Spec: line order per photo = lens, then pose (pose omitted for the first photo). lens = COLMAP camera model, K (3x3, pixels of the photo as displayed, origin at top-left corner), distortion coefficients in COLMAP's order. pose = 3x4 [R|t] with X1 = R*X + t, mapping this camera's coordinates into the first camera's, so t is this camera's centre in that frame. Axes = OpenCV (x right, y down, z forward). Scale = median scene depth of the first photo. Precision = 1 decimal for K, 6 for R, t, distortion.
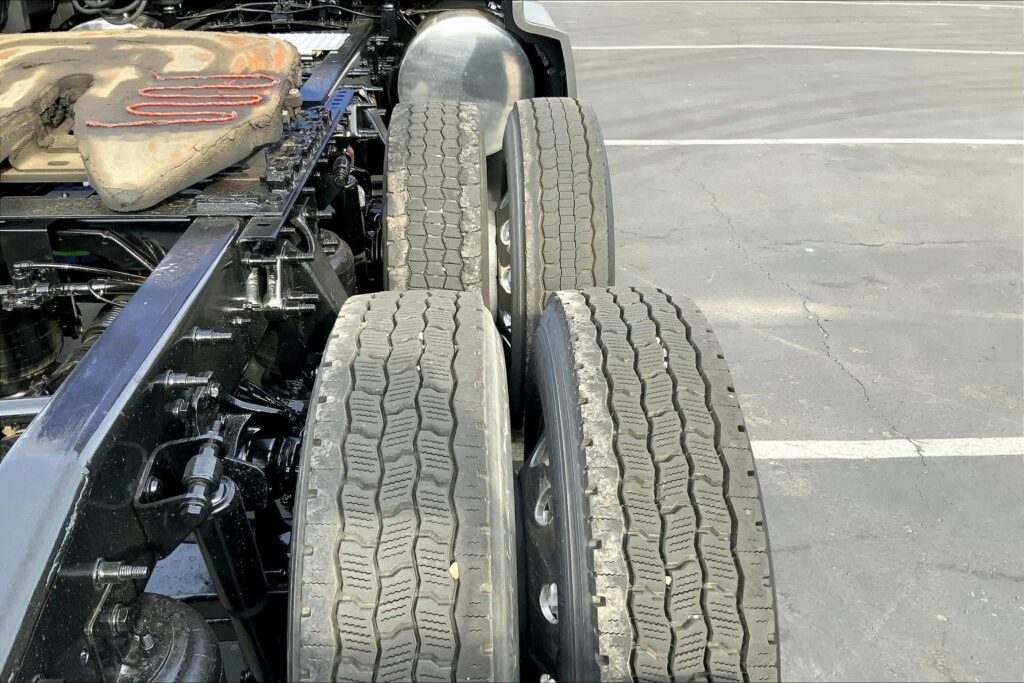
lens RADIAL K [[845.7, 0, 513.7], [0, 845.7, 335.0], [0, 0, 1]] dist [0.124593, -0.265087]
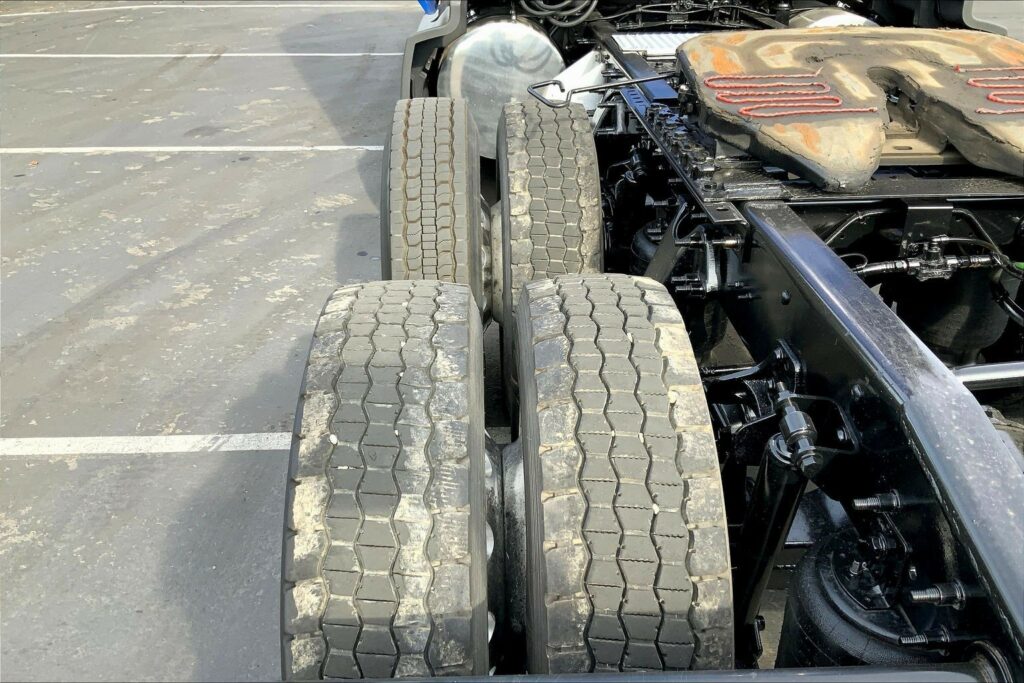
lens RADIAL K [[855.5, 0, 512.0], [0, 855.5, 341.5], [0, 0, 1]] dist [0.073309, -0.158878]
pose [[0.999814, -0.006943, -0.017998, -0.454312], [0.006979, 0.999974, 0.001930, 0.018041], [0.017984, -0.002055, 0.999836, -0.048047]]
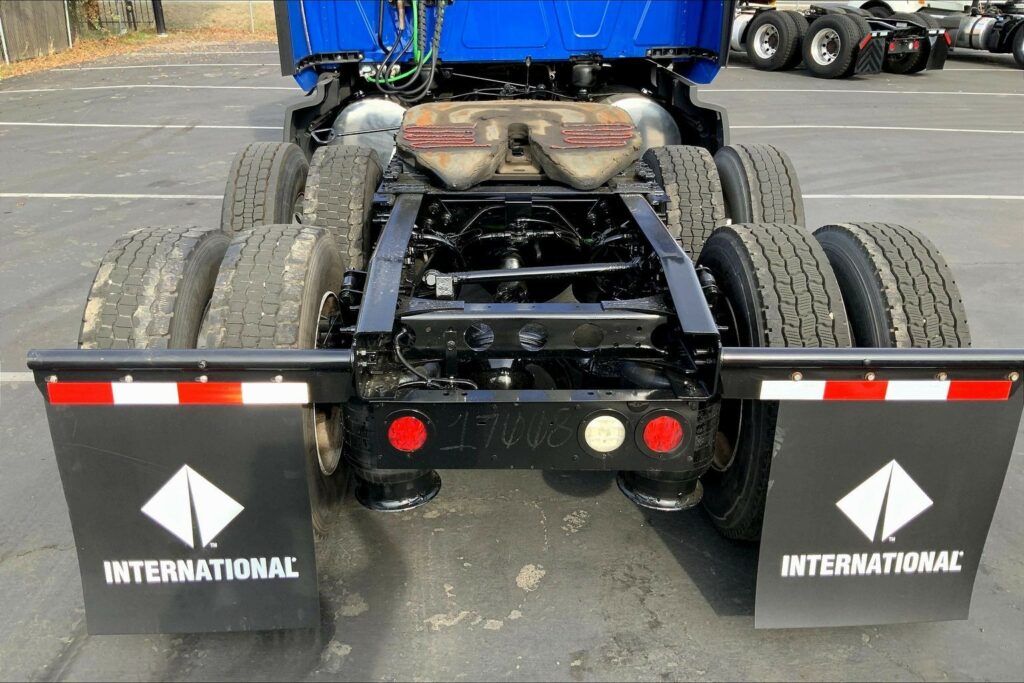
lens RADIAL K [[845.7, 0, 513.7], [0, 845.7, 335.0], [0, 0, 1]] dist [0.124593, -0.265087]
pose [[0.999838, 0.007233, -0.016496, -0.229841], [-0.008771, 0.995427, -0.095121, 0.143086], [0.015733, 0.095251, 0.995329, -0.341364]]
